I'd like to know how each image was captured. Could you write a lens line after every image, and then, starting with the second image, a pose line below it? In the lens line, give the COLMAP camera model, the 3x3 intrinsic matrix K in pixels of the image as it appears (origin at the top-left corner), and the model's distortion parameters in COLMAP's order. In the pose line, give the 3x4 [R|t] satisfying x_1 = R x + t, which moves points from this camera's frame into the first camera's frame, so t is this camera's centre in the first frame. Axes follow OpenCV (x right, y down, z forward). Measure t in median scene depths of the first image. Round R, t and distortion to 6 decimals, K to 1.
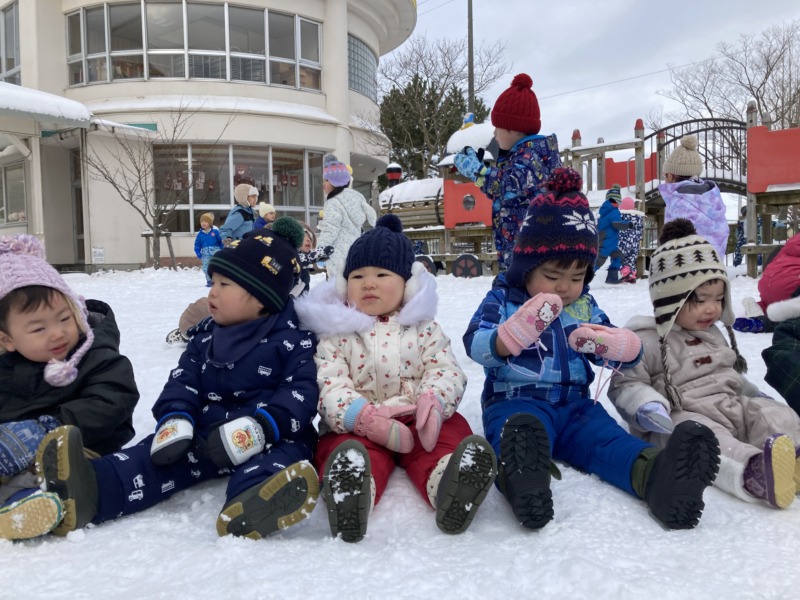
lens RADIAL K [[639.1, 0, 405.3], [0, 639.1, 302.4], [0, 0, 1]] dist [0.056960, -0.078616]
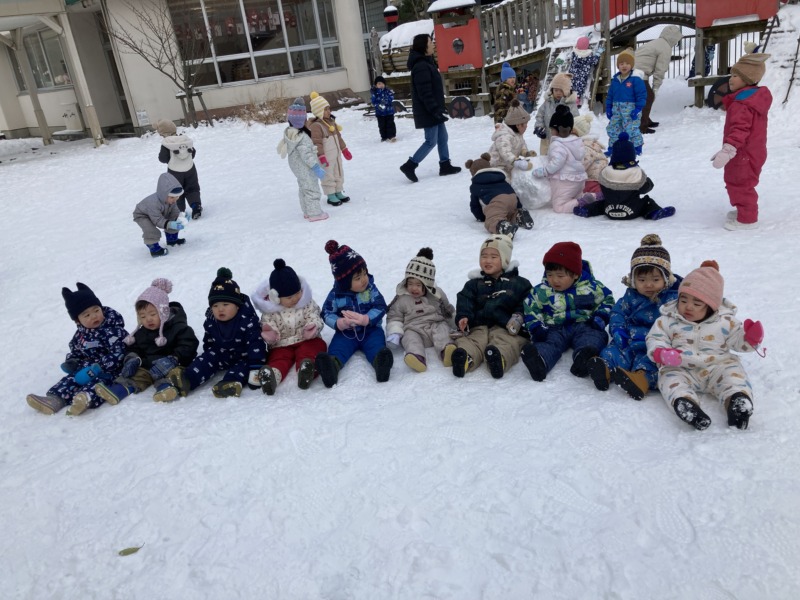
lens RADIAL K [[639.1, 0, 405.3], [0, 639.1, 302.4], [0, 0, 1]] dist [0.056960, -0.078616]
pose [[0.991460, -0.077883, -0.104598, 0.087690], [0.106822, 0.945104, 0.308817, -0.088818], [0.074805, -0.317353, 0.945352, -0.164227]]
